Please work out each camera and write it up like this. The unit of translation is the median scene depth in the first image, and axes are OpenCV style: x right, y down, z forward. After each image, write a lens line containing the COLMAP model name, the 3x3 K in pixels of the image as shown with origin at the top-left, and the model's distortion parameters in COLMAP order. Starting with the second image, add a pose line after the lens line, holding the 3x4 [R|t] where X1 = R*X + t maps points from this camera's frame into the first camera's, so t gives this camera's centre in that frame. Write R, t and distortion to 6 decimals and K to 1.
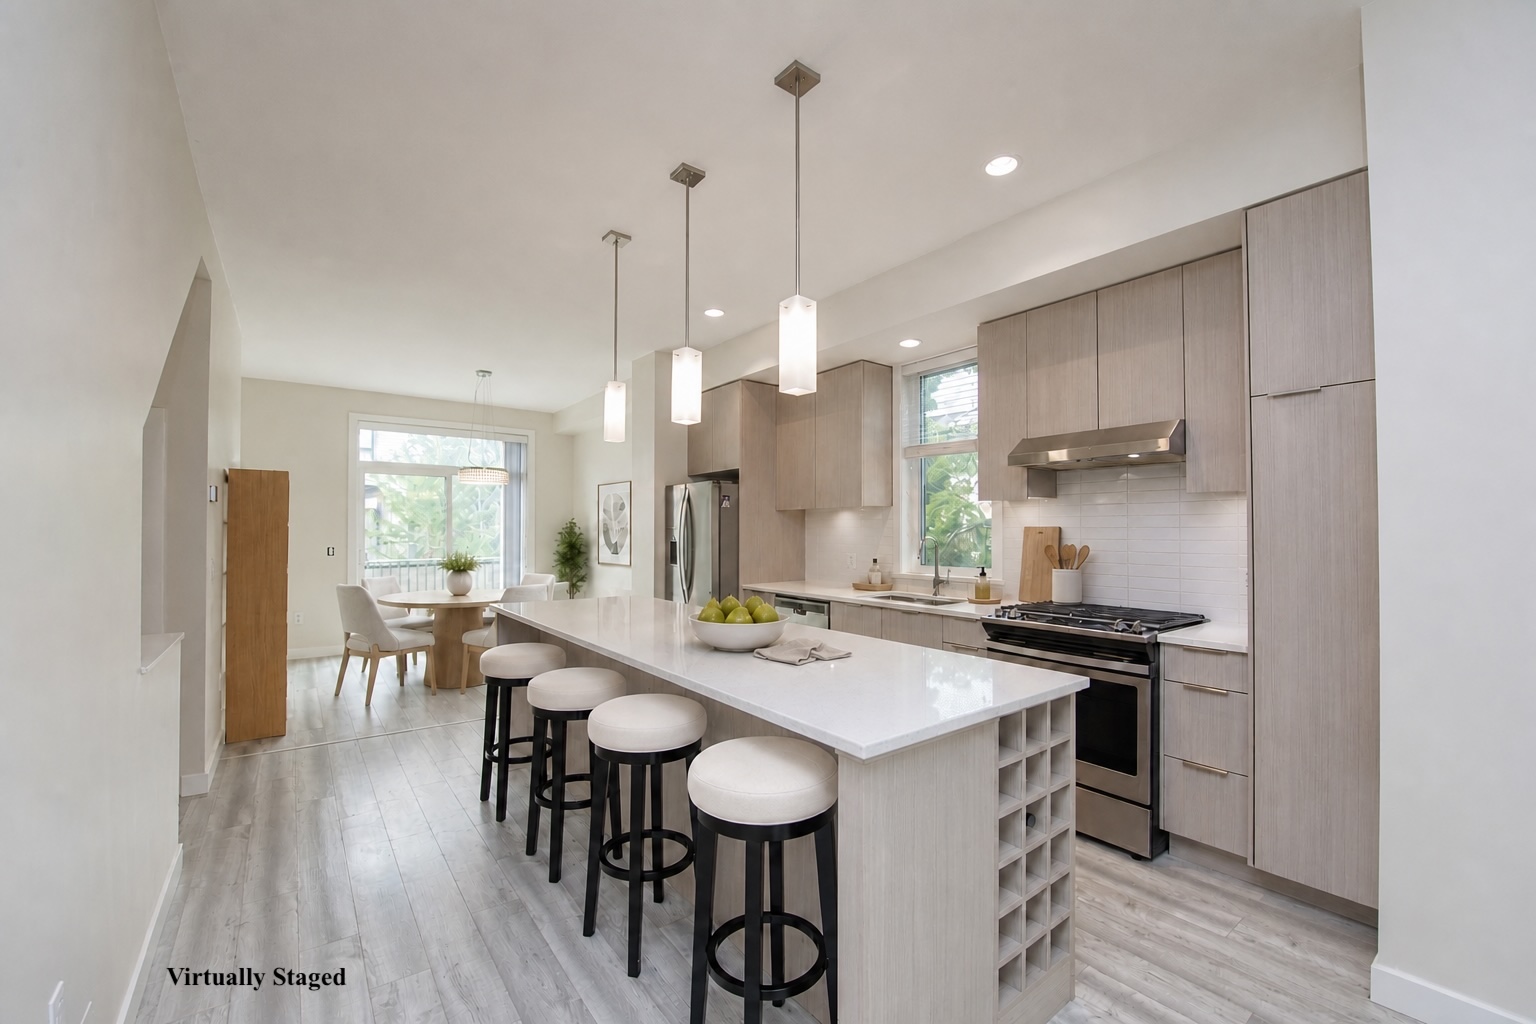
lens RADIAL K [[622.6, 0, 768.0], [0, 622.6, 512.0], [0, 0, 1]] dist [0.089357, -0.000001]
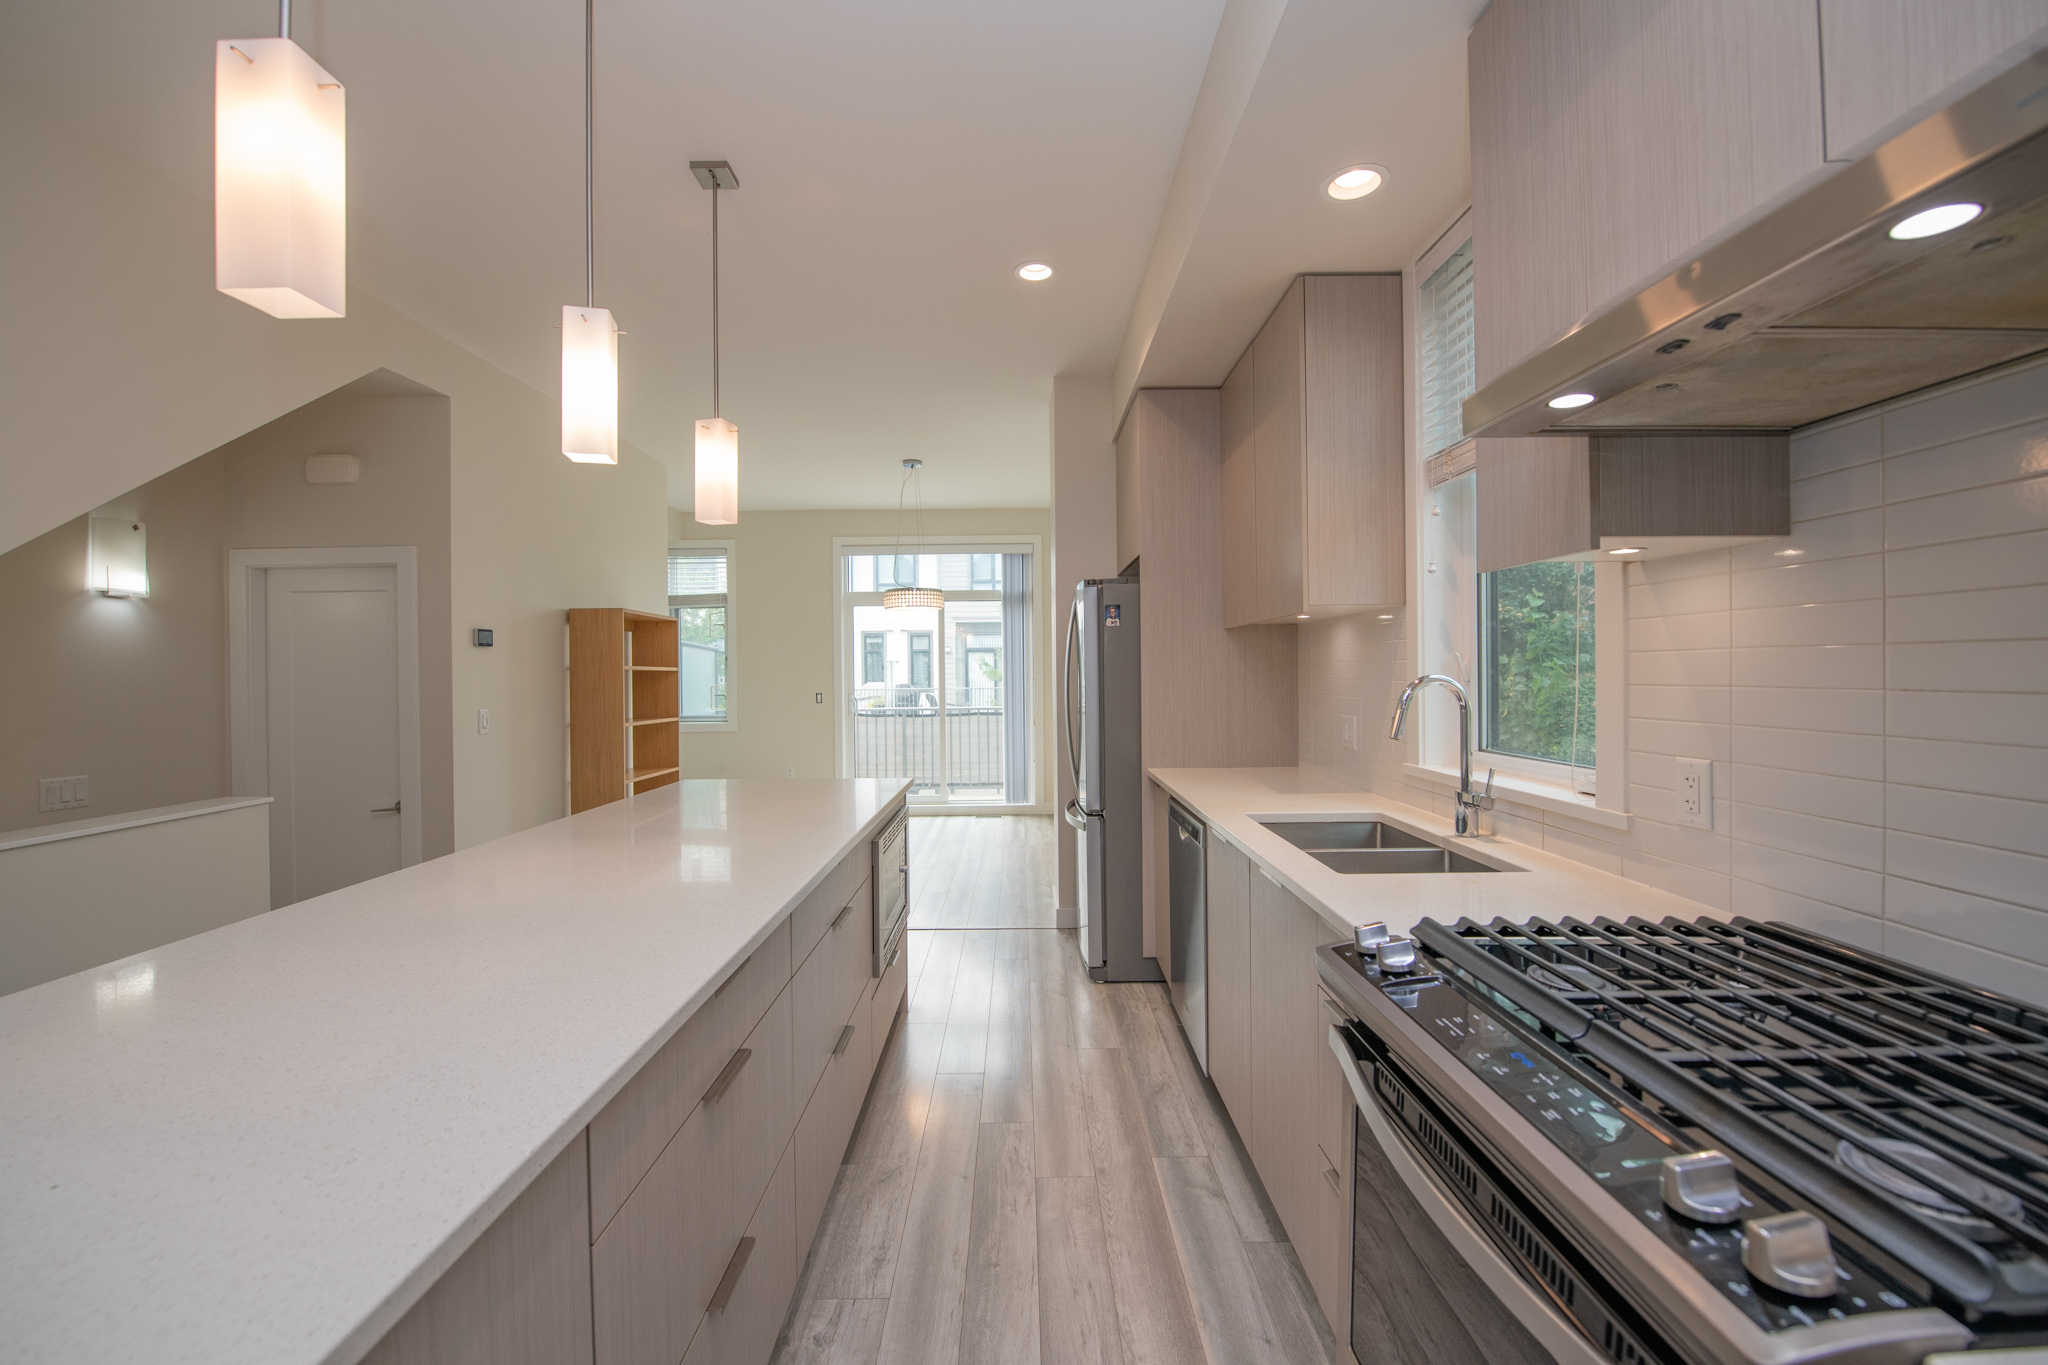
lens RADIAL K [[830.1, 0, 1024.0], [0, 830.1, 682.5], [0, 0, 1]] dist [0.089357, -0.000001]
pose [[0.793469, -0.003000, -0.608604, 0.237589], [0.028639, 0.999064, 0.032414, 0.011146], [0.607937, -0.043149, 0.792812, 0.266823]]
